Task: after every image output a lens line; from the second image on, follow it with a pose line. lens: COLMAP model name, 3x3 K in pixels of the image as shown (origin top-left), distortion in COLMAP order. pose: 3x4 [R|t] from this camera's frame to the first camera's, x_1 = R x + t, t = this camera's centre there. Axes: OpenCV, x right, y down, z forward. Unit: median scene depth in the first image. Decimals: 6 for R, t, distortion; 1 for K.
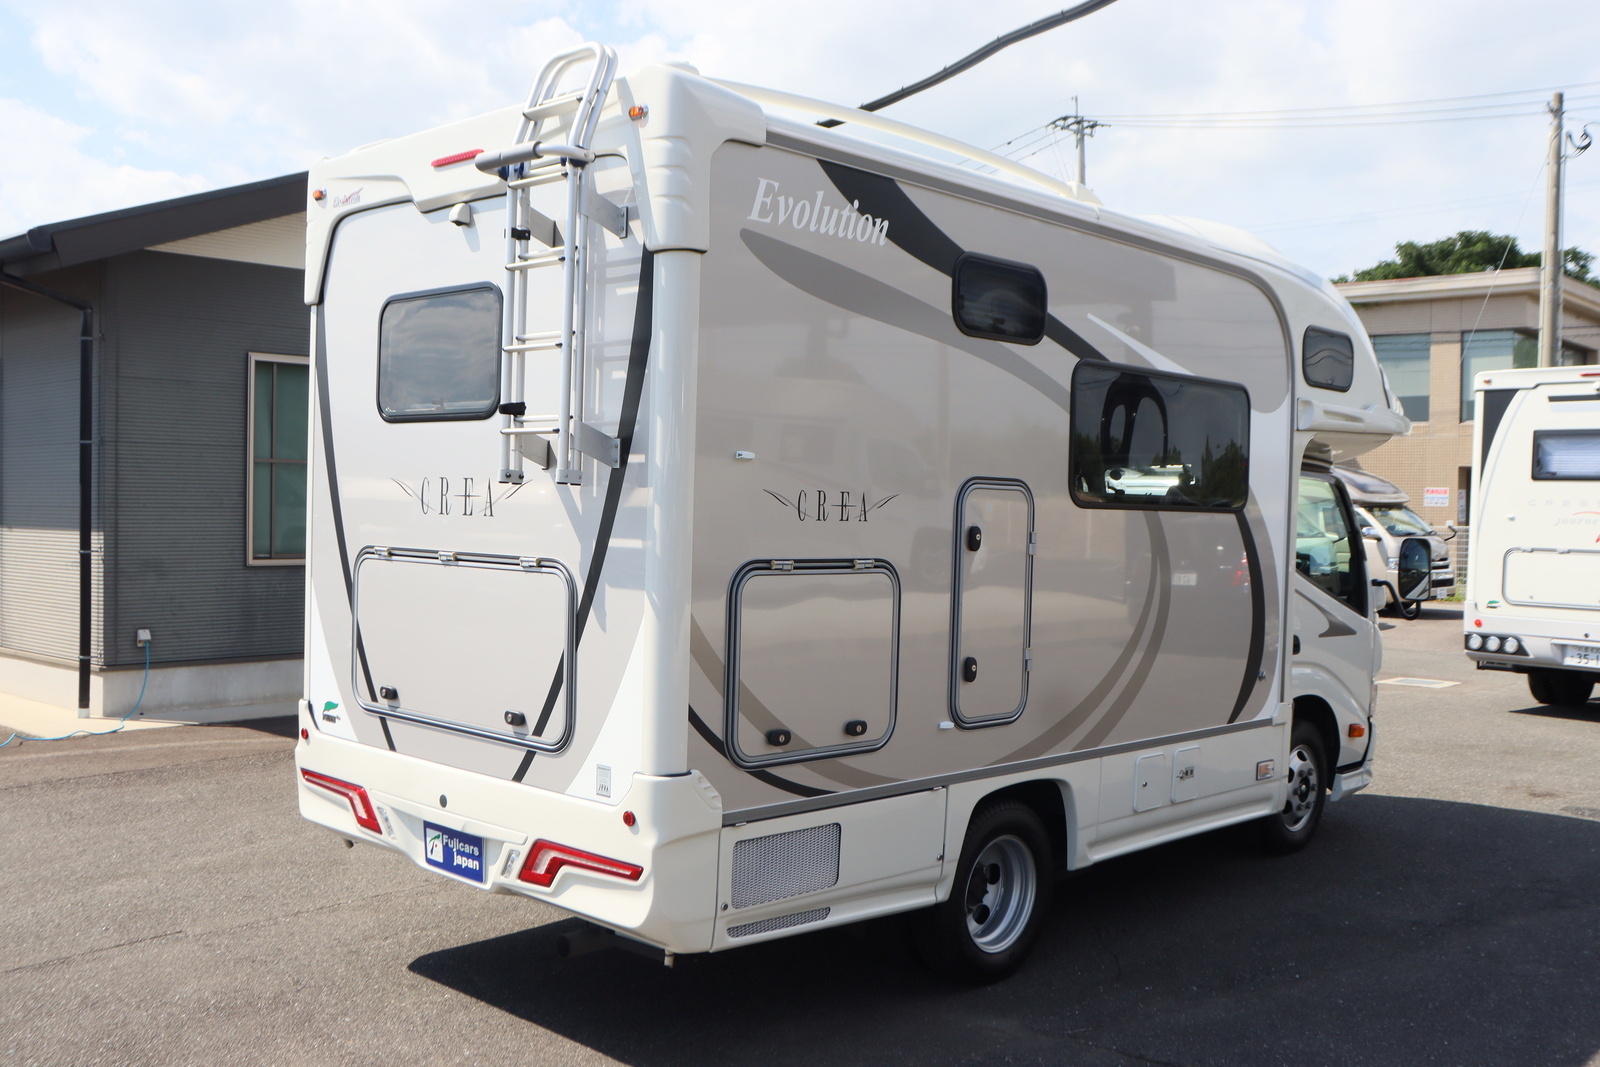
lens RADIAL K [[1501.6, 0, 800.7], [0, 1501.6, 534.6], [0, 0, 1]] dist [-0.008979, 0.000000]
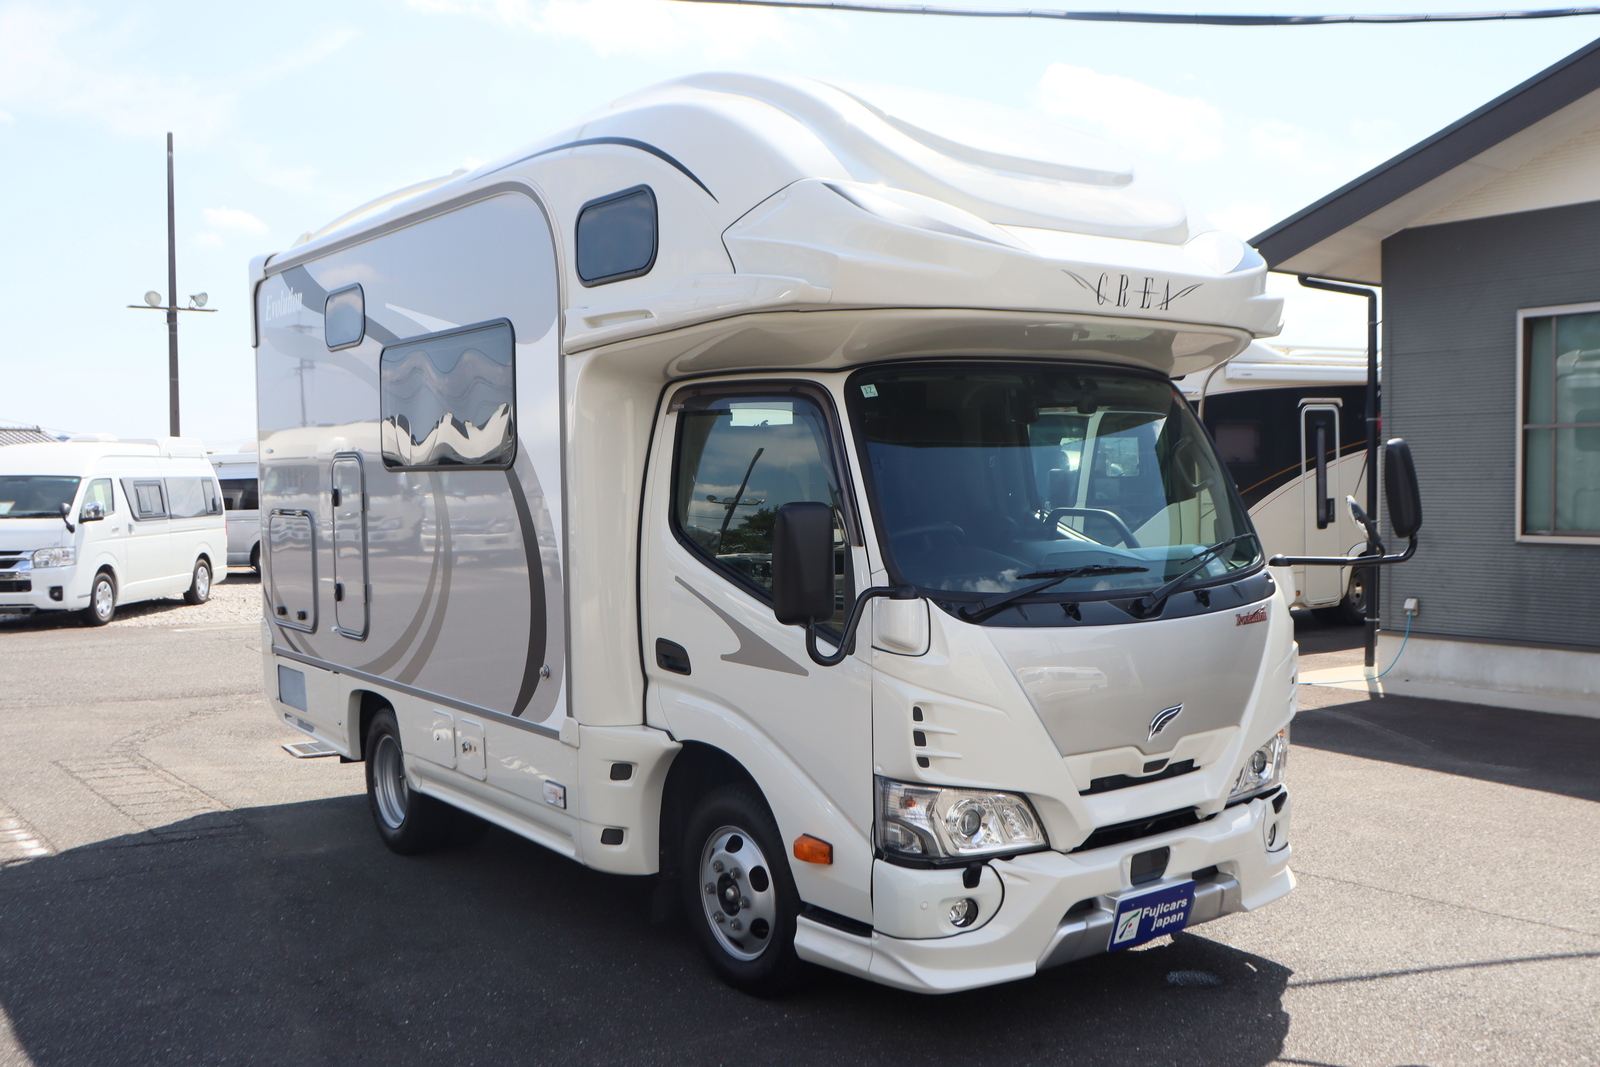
lens RADIAL K [[1501.6, 0, 815.3], [0, 1501.6, 521.3], [0, 0, 1]] dist [-0.008979, 0.000000]
pose [[-0.168723, 0.009693, -0.985616, 0.642058], [-0.010009, 0.999883, 0.011546, 0.001948], [0.985613, 0.011814, -0.168607, 0.765095]]
